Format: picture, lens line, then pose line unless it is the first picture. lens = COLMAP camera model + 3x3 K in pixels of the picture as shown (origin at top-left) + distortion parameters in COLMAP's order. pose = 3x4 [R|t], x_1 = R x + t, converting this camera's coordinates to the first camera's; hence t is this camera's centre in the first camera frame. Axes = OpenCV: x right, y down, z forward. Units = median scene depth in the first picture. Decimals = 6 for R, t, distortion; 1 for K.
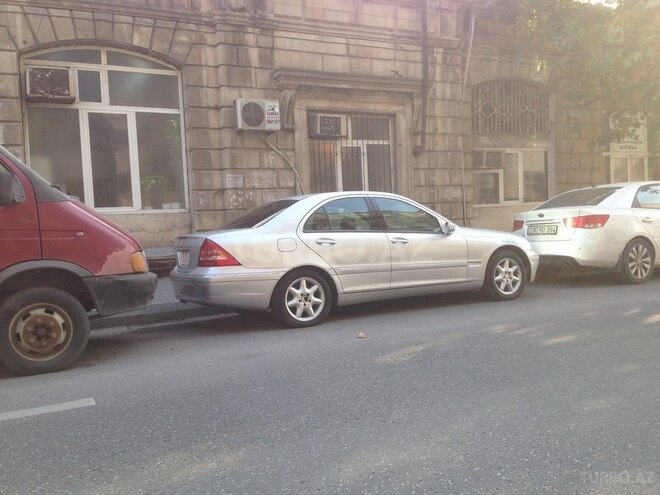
lens RADIAL K [[630.0, 0, 330.0], [0, 630.0, 247.5], [0, 0, 1]] dist [0.113794, -0.262325]
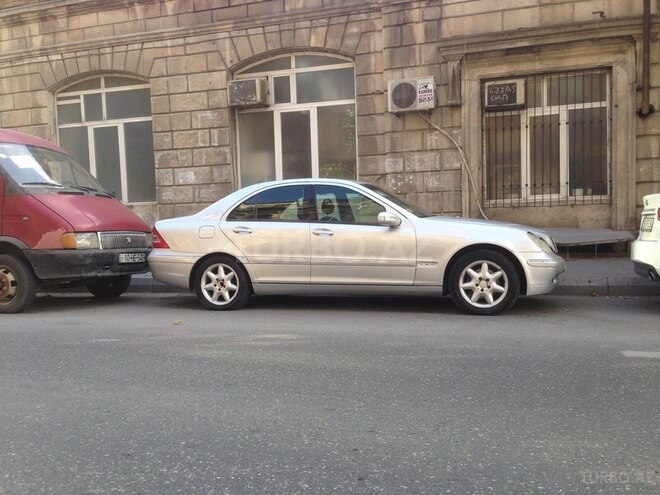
lens RADIAL K [[636.7, 0, 330.0], [0, 636.7, 247.5], [0, 0, 1]] dist [0.126332, -0.274276]
pose [[0.674442, 0.055696, -0.736224, 0.536894], [-0.029355, 0.998385, 0.048636, -0.022844], [0.737744, -0.011190, 0.674988, 0.255636]]
